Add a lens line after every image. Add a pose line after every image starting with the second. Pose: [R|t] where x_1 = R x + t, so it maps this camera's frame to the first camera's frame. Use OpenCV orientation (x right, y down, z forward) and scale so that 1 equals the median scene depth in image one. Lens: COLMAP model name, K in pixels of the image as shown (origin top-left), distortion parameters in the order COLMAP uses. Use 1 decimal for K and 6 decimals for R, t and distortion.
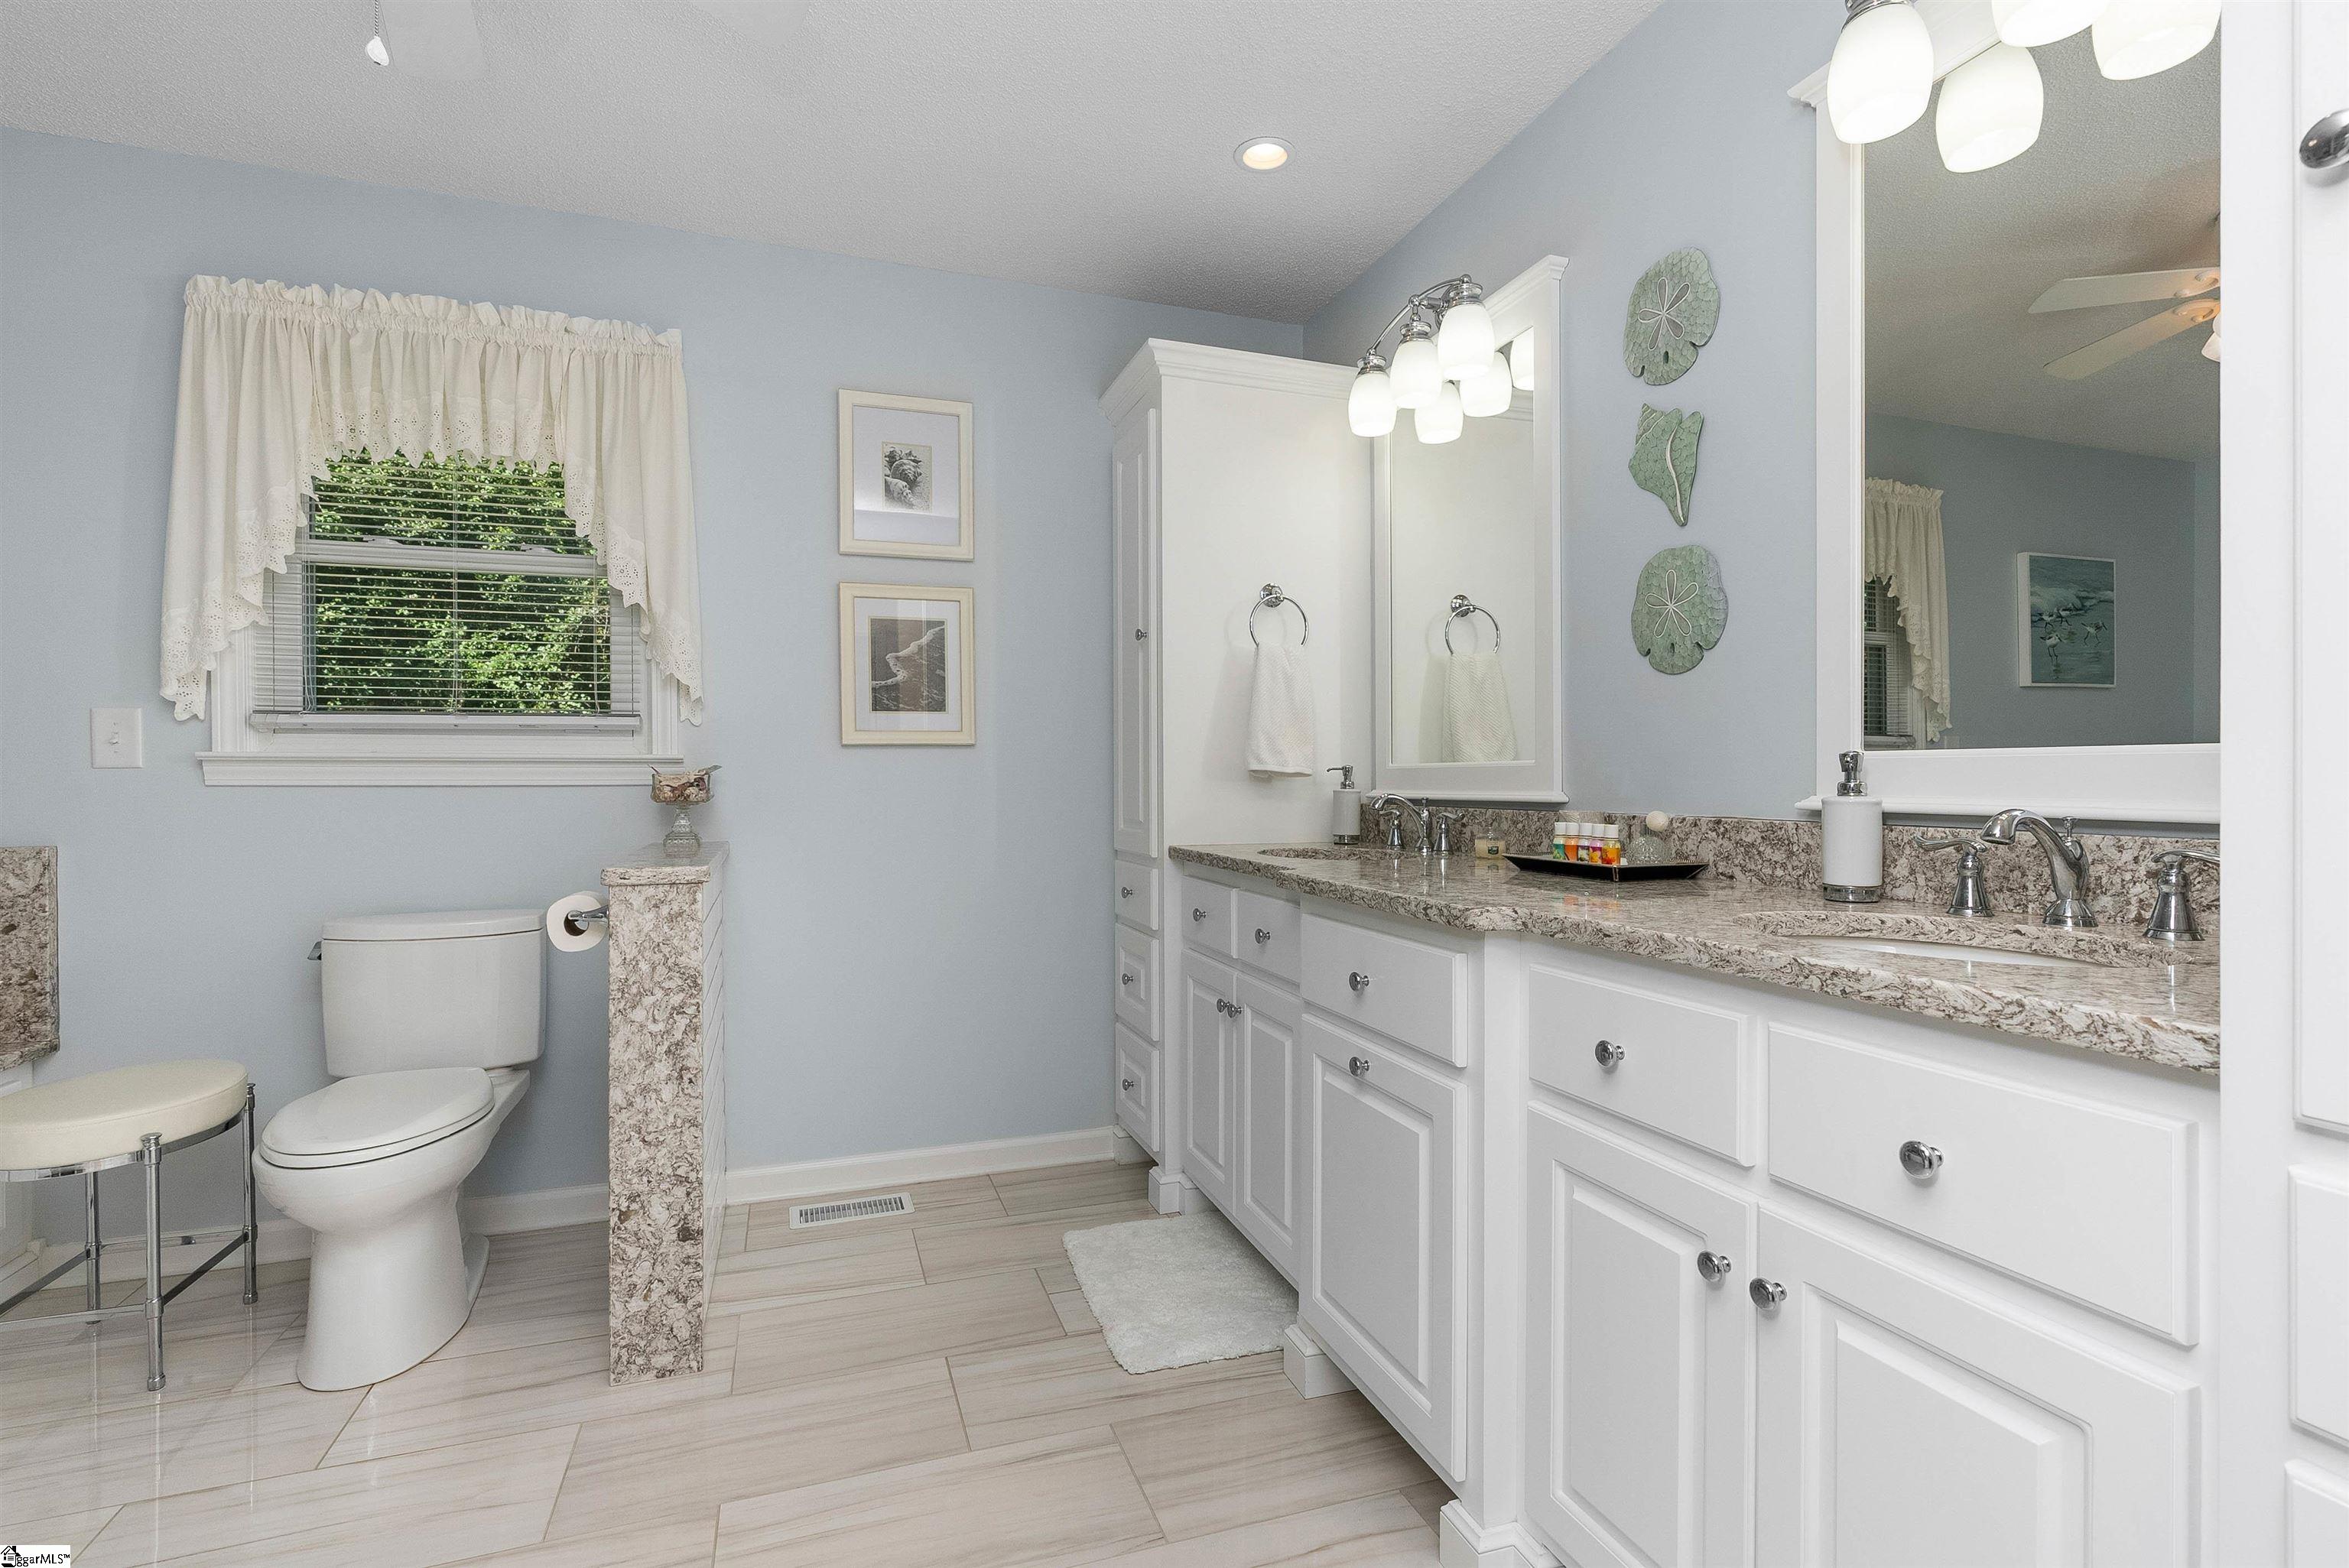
lens RADIAL K [[1065.8, 0, 1190.1], [0, 1065.8, 781.8], [0, 0, 1]] dist [-0.008799, 0.002125]
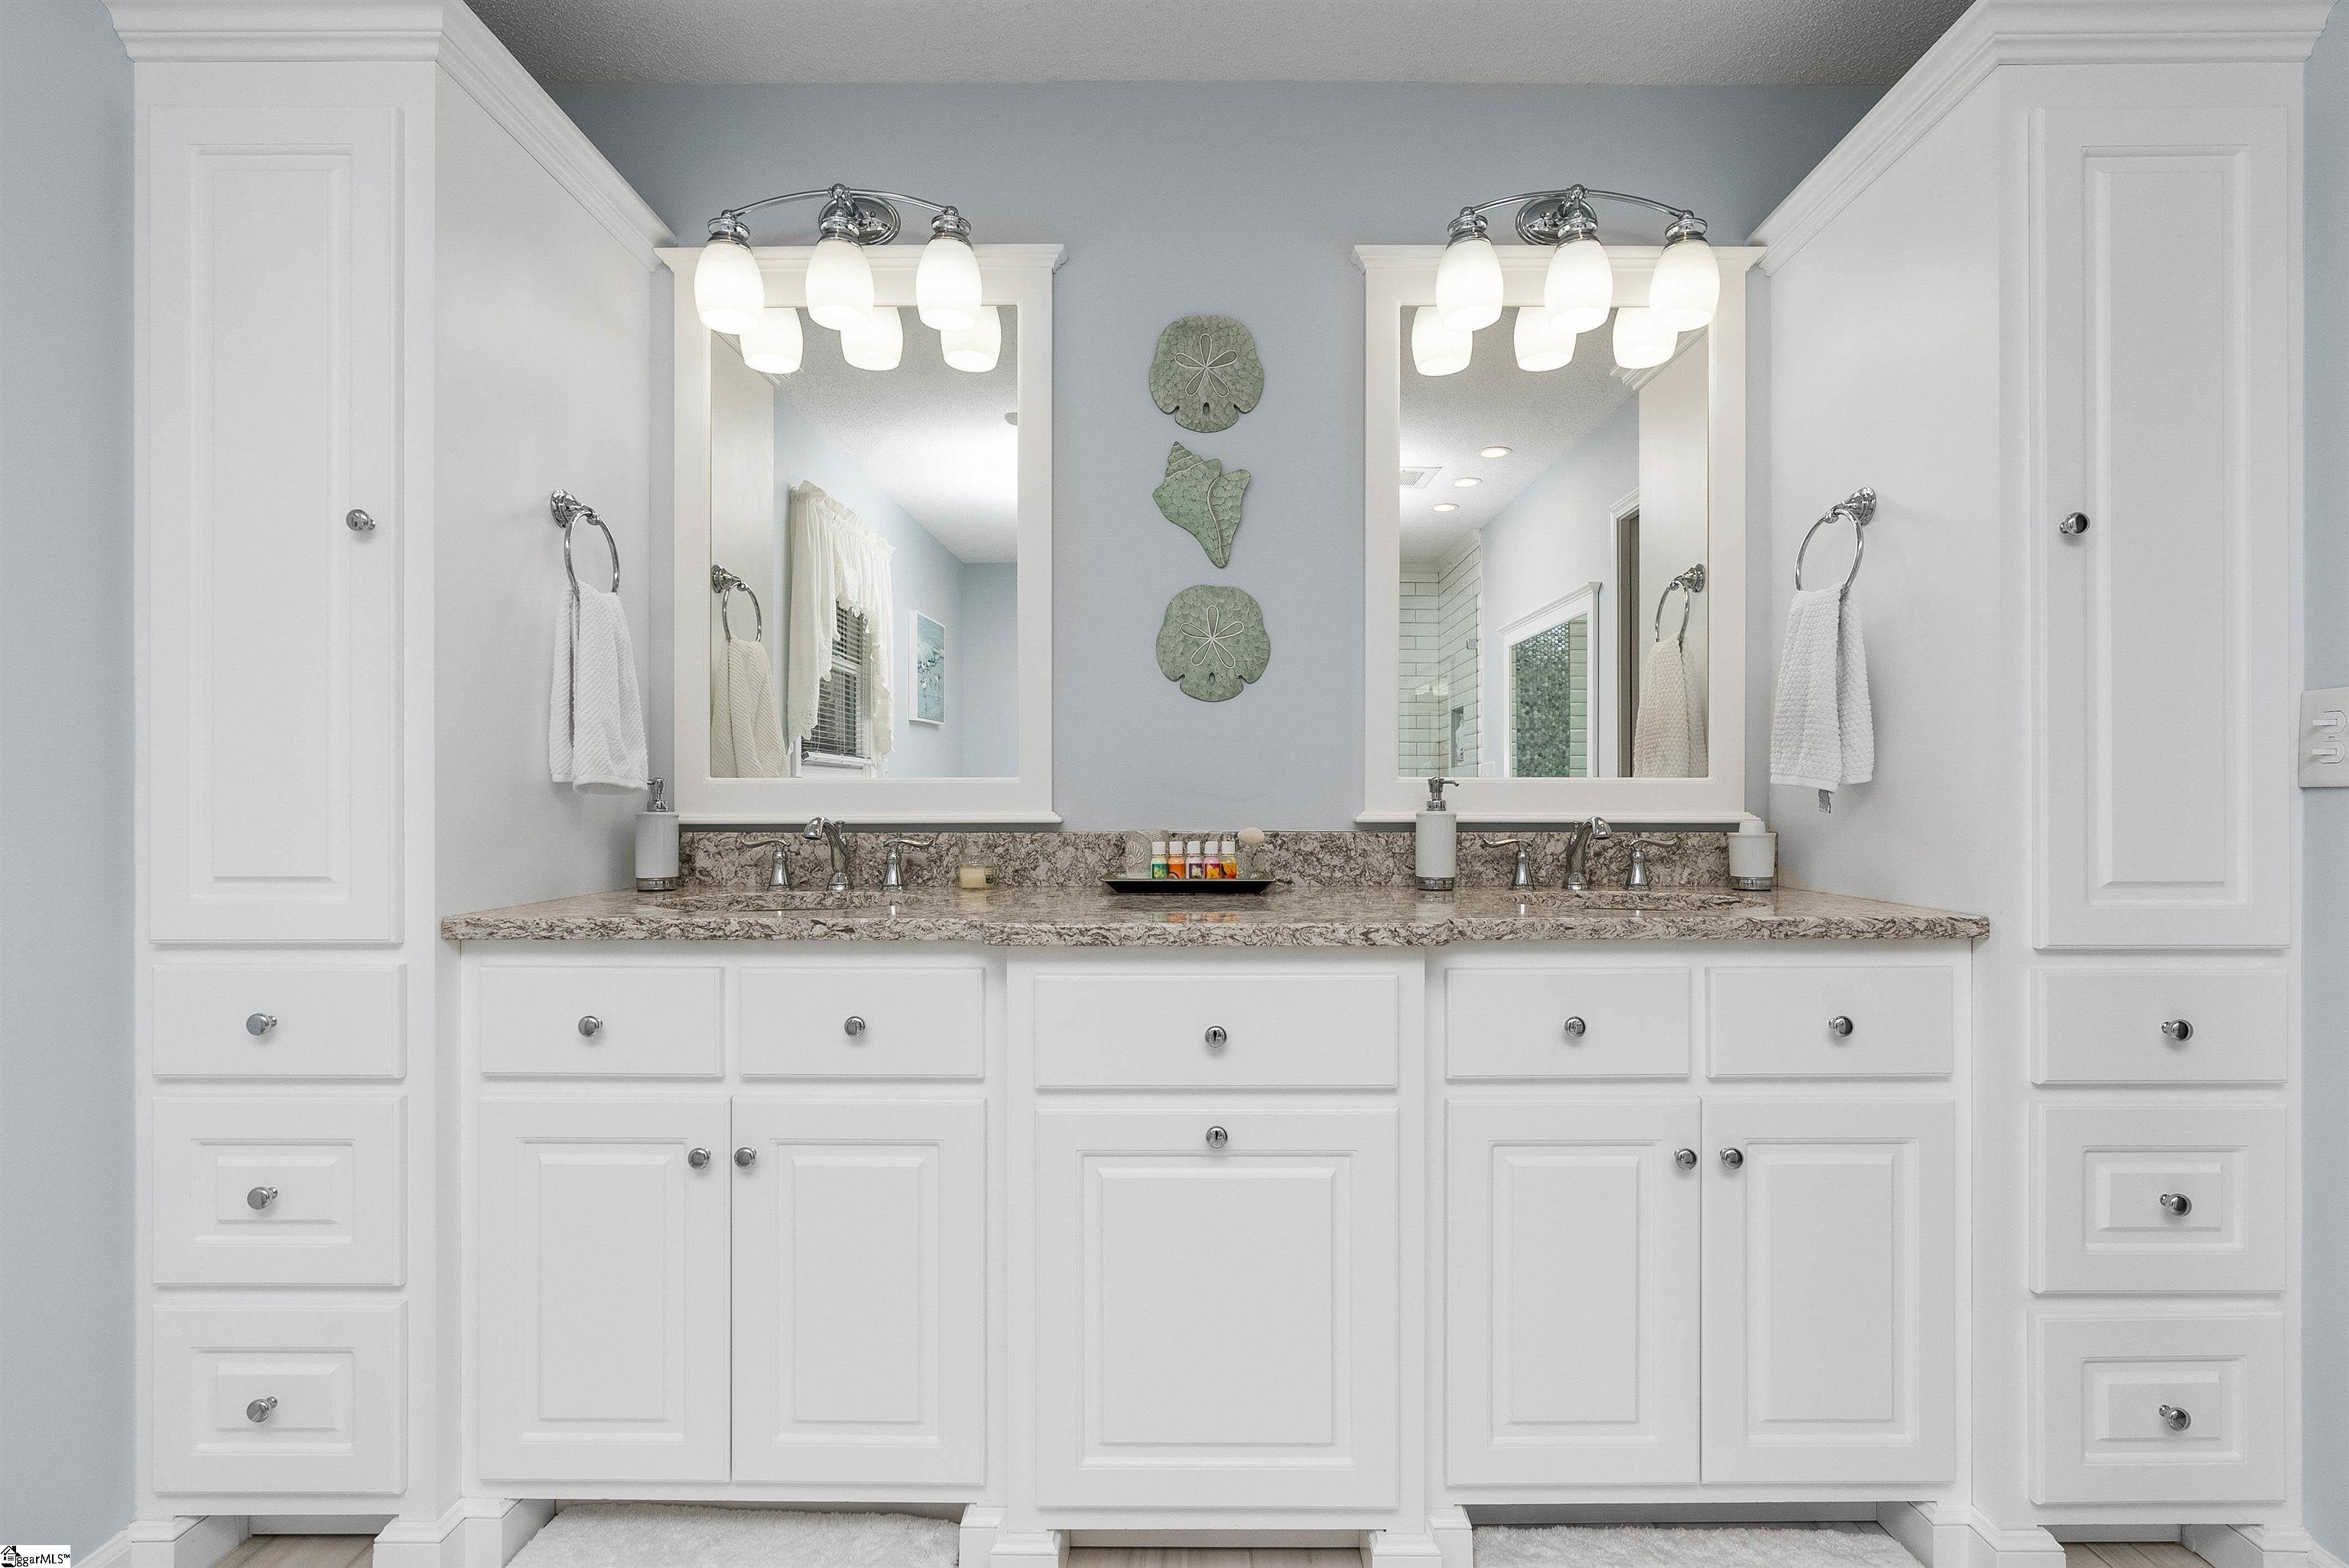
lens RADIAL K [[1065.8, 0, 1225.0], [0, 1065.8, 790.2], [0, 0, 1]] dist [-0.008799, 0.002125]
pose [[0.338725, 0.006364, 0.940864, -0.661116], [0.001490, 0.999972, -0.007300, -0.002911], [-0.940884, 0.003875, 0.338707, 0.723685]]
